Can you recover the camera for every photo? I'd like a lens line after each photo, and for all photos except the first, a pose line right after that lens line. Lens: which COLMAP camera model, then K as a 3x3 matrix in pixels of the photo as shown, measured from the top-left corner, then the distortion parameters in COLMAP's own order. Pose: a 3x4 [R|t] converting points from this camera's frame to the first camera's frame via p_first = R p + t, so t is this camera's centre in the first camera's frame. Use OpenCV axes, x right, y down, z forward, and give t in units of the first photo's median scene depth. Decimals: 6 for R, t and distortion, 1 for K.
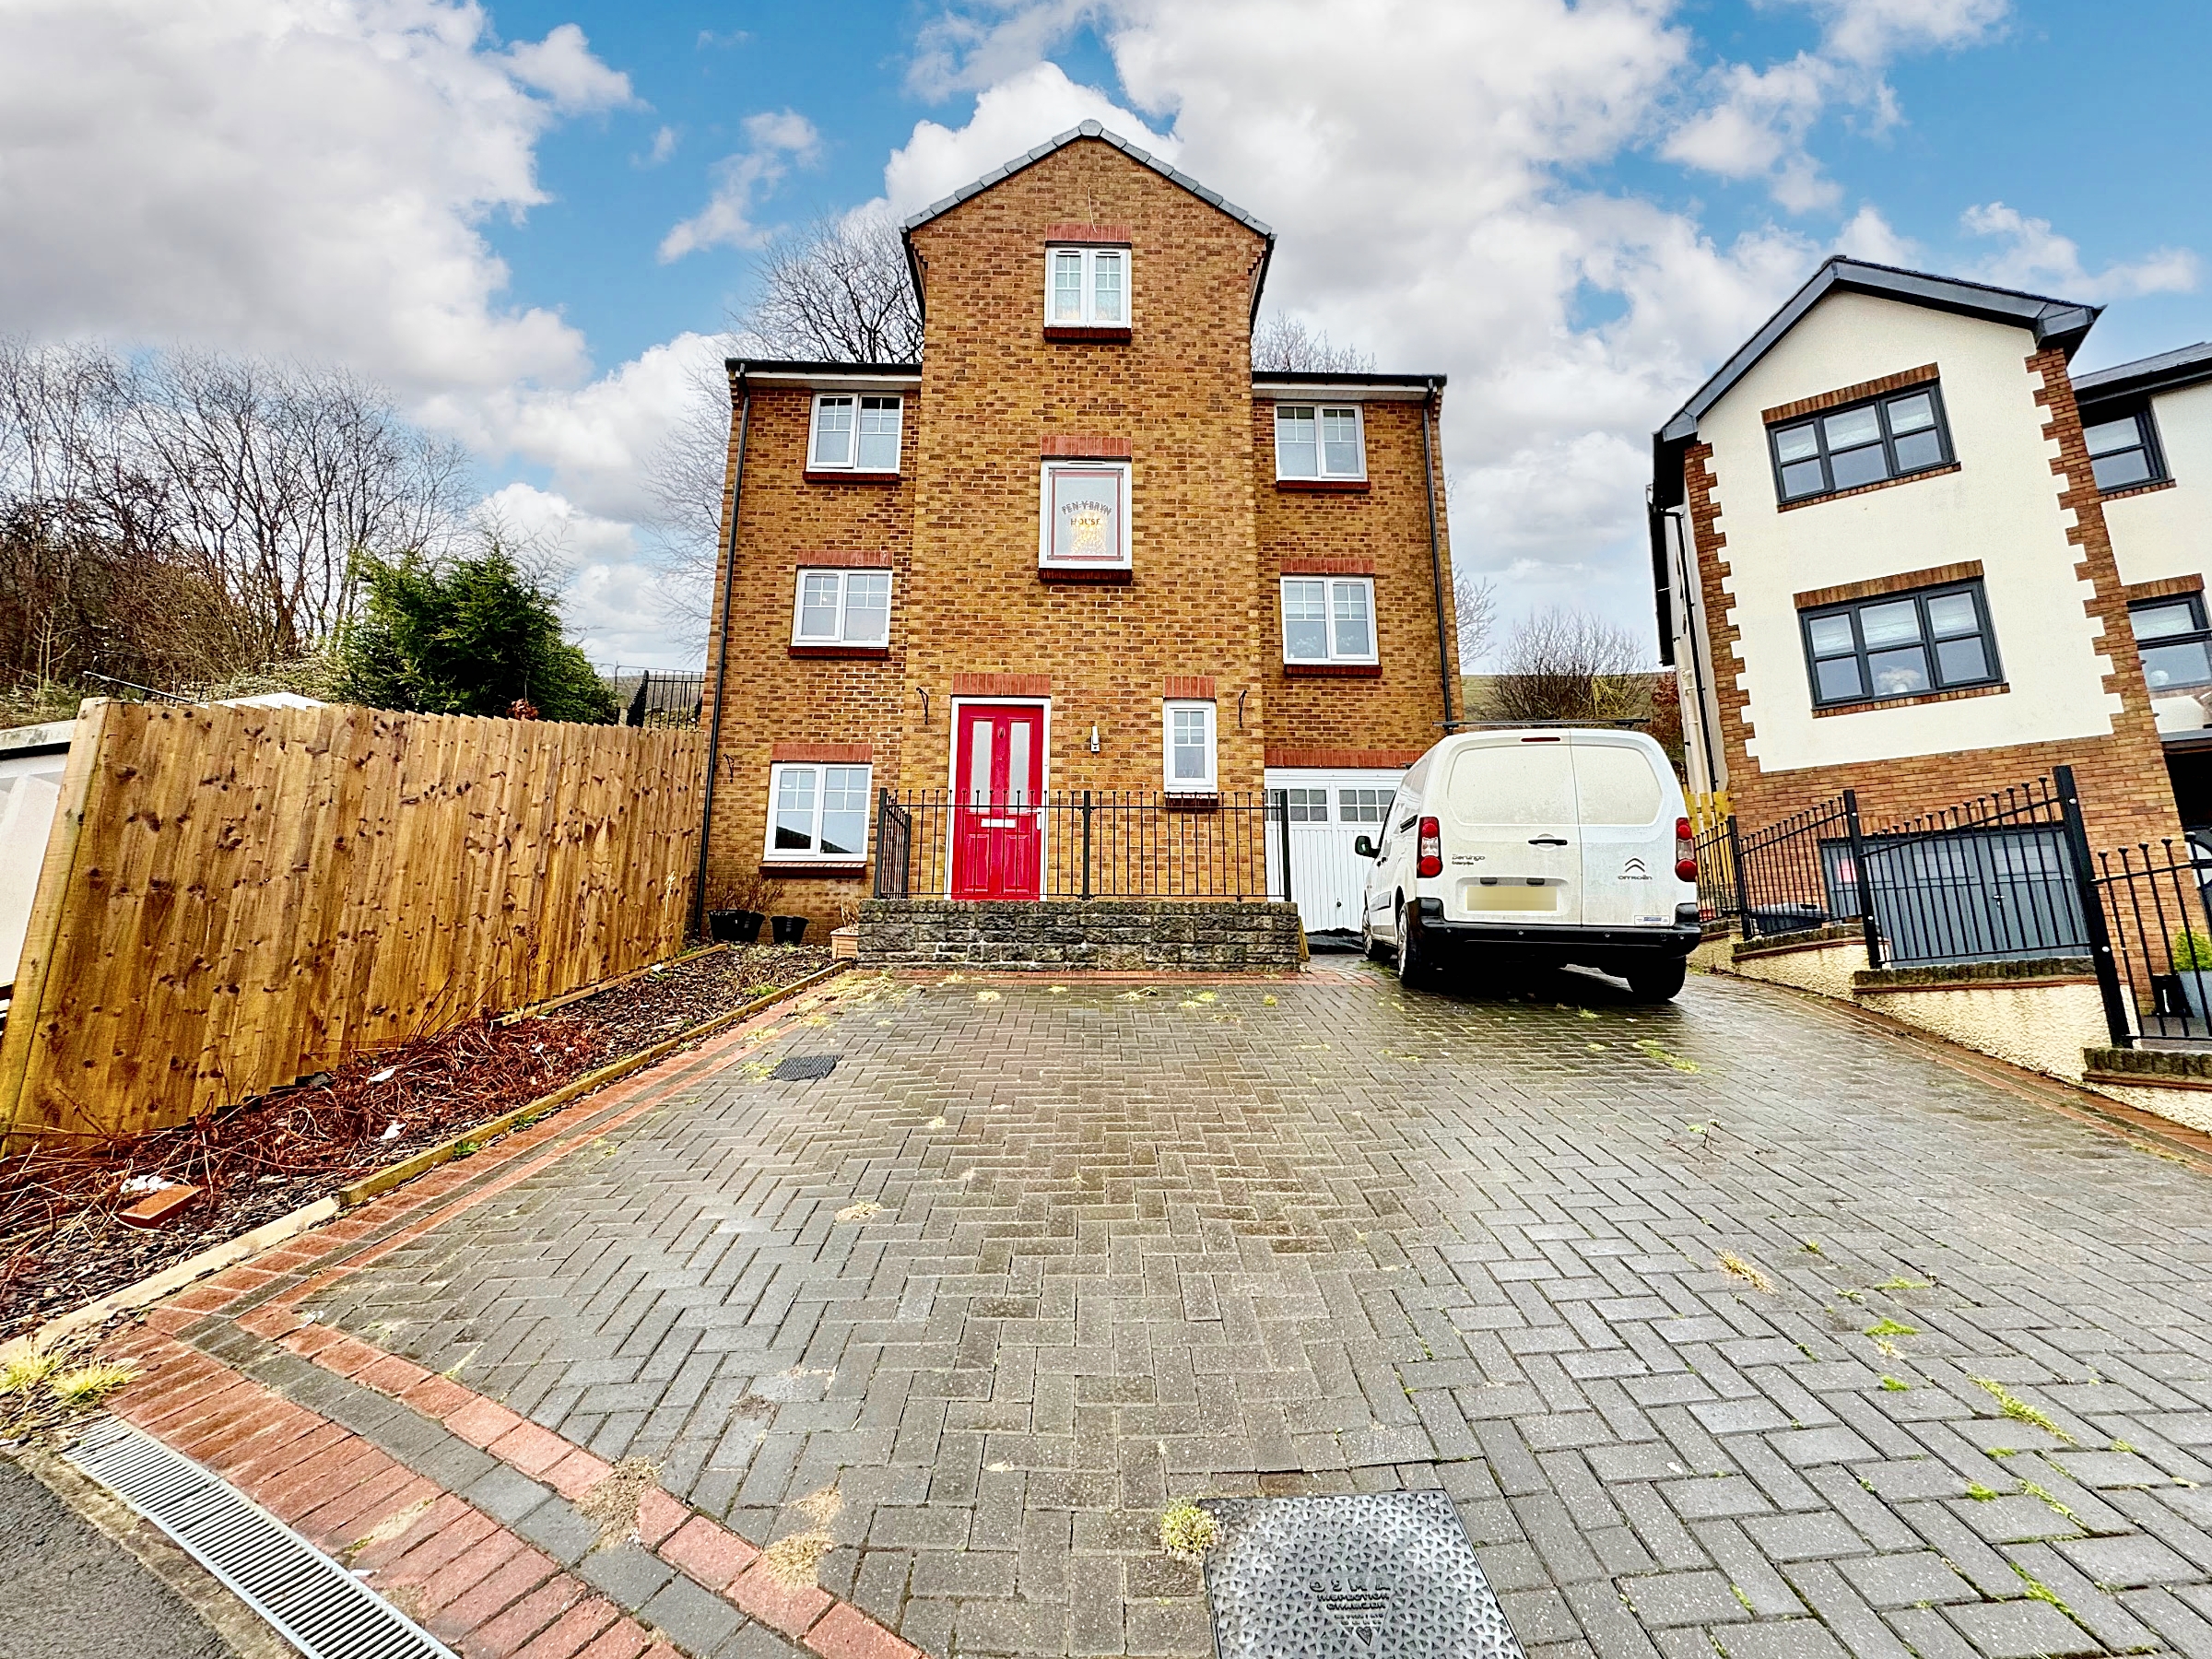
lens RADIAL K [[883.9, 0, 1107.8], [0, 883.9, 818.4], [0, 0, 1]] dist [-0.000940, 0.000038]
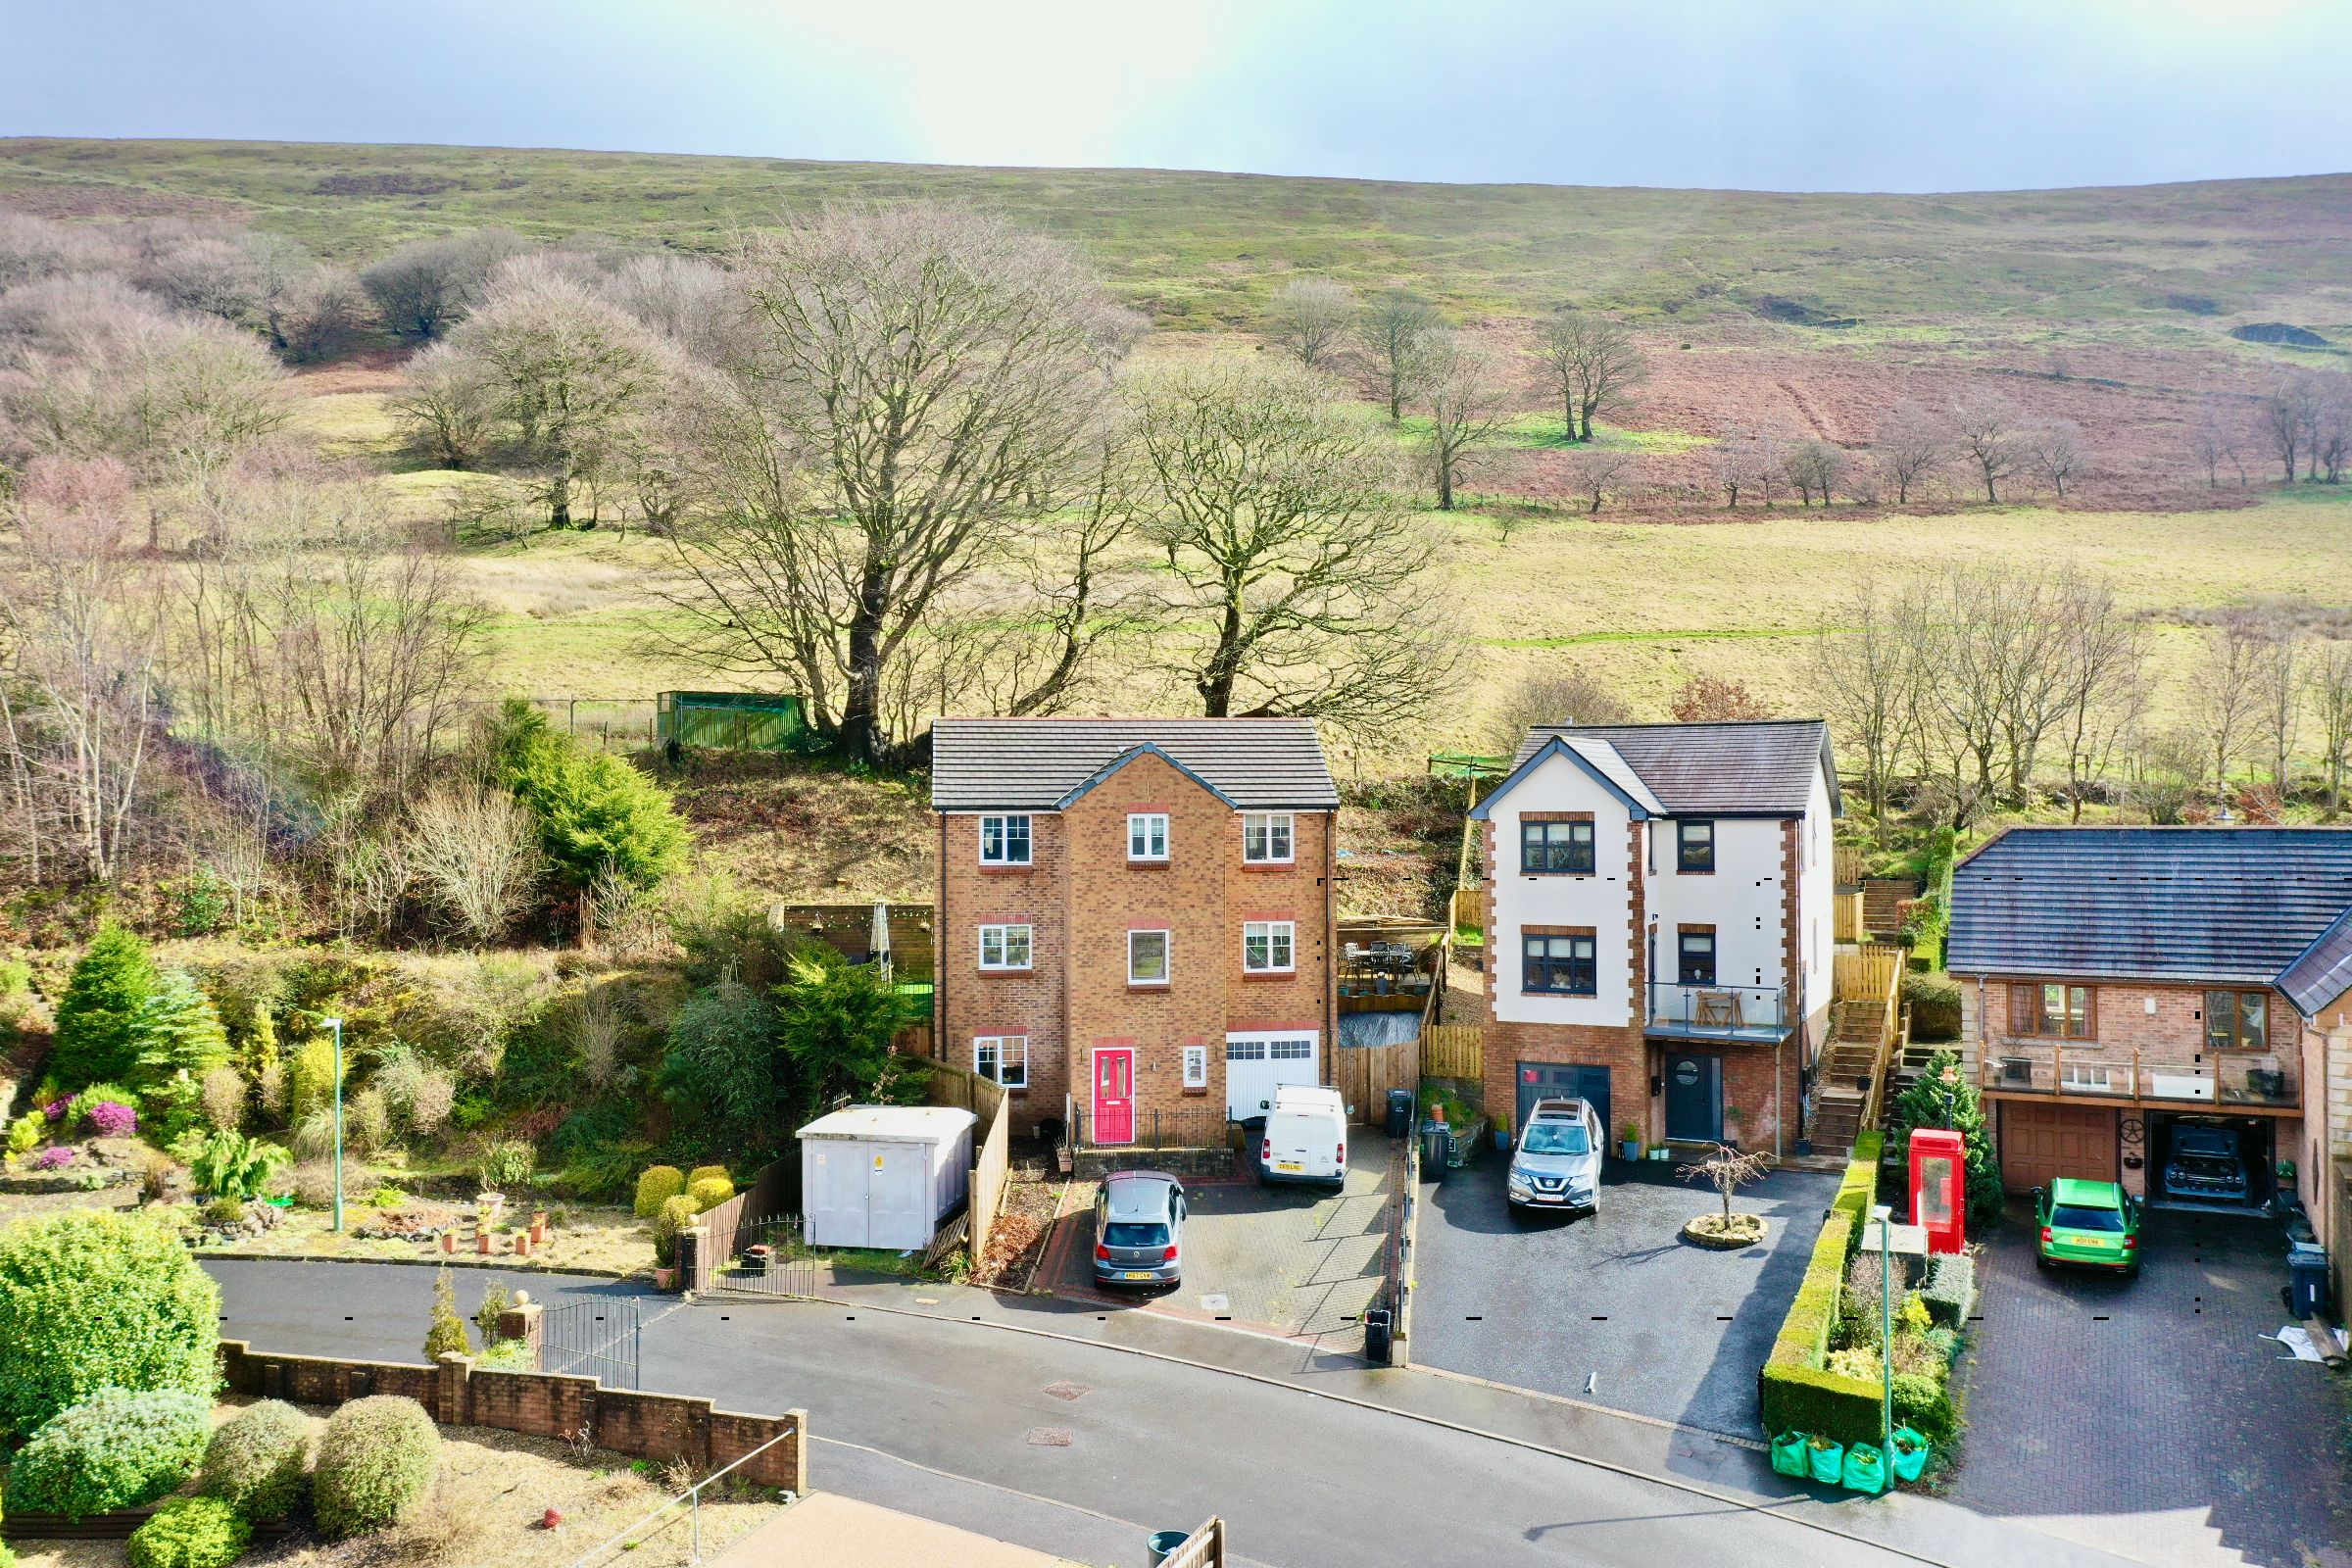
lens RADIAL K [[1926.2, 0, 1176.4], [0, 1926.2, 788.5], [0, 0, 1]] dist [-0.001180, -0.000234]
pose [[0.994844, -0.008292, 0.101073, -0.357300], [-0.011602, 0.980801, 0.194668, -1.380248], [-0.100746, -0.194837, 0.975648, -2.938760]]
